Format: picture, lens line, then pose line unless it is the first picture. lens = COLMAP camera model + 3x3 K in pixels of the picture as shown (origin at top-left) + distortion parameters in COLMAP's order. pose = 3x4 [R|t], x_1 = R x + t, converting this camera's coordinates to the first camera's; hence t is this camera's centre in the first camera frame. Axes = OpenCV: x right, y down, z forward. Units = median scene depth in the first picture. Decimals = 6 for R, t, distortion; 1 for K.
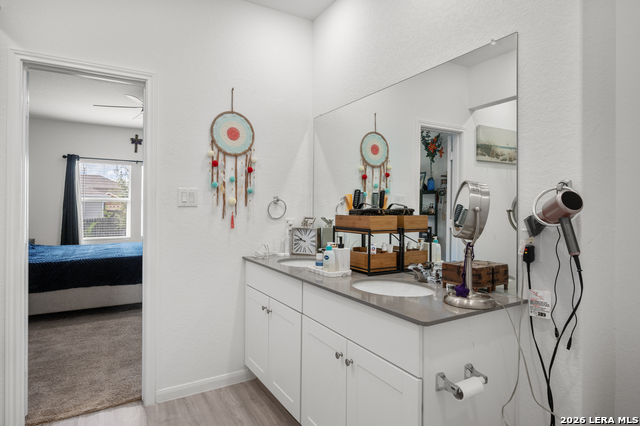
lens RADIAL K [[353.3, 0, 318.2], [0, 353.3, 206.9], [0, 0, 1]] dist [-0.001970, 0.000734]
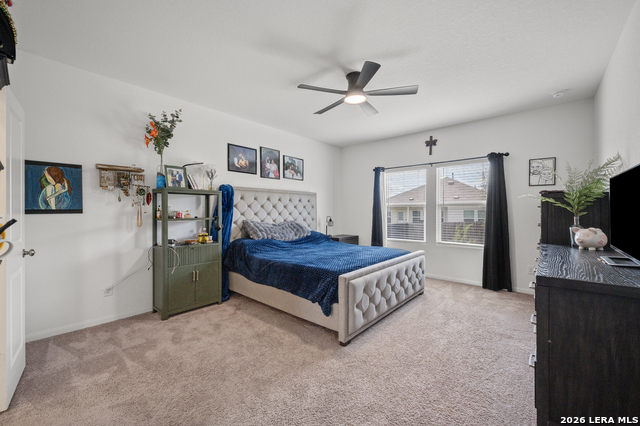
lens RADIAL K [[256.8, 0, 316.0], [0, 256.8, 212.4], [0, 0, 1]] dist [0.000532, -0.000139]
pose [[0.308328, 0.000063, -0.951280, 0.057290], [0.002204, 0.999997, 0.000781, 0.001470], [0.951277, -0.002338, 0.308327, 0.527045]]
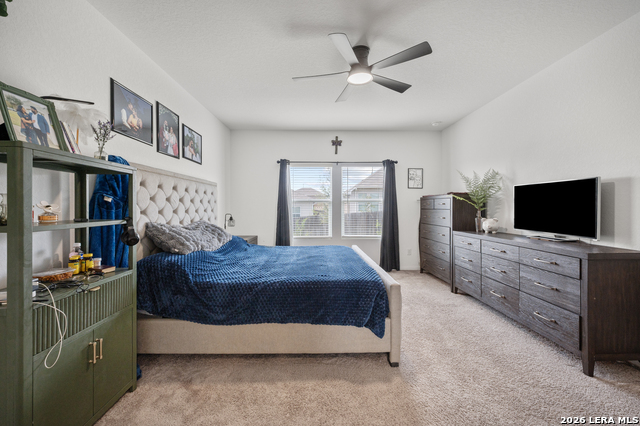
lens RADIAL K [[256.8, 0, 321.4], [0, 256.8, 208.2], [0, 0, 1]] dist [0.000532, -0.000139]
pose [[0.869689, -0.004230, -0.493581, -0.204780], [0.005194, 0.999986, 0.000582, 0.001229], [0.493572, -0.003070, 0.869699, 0.363465]]
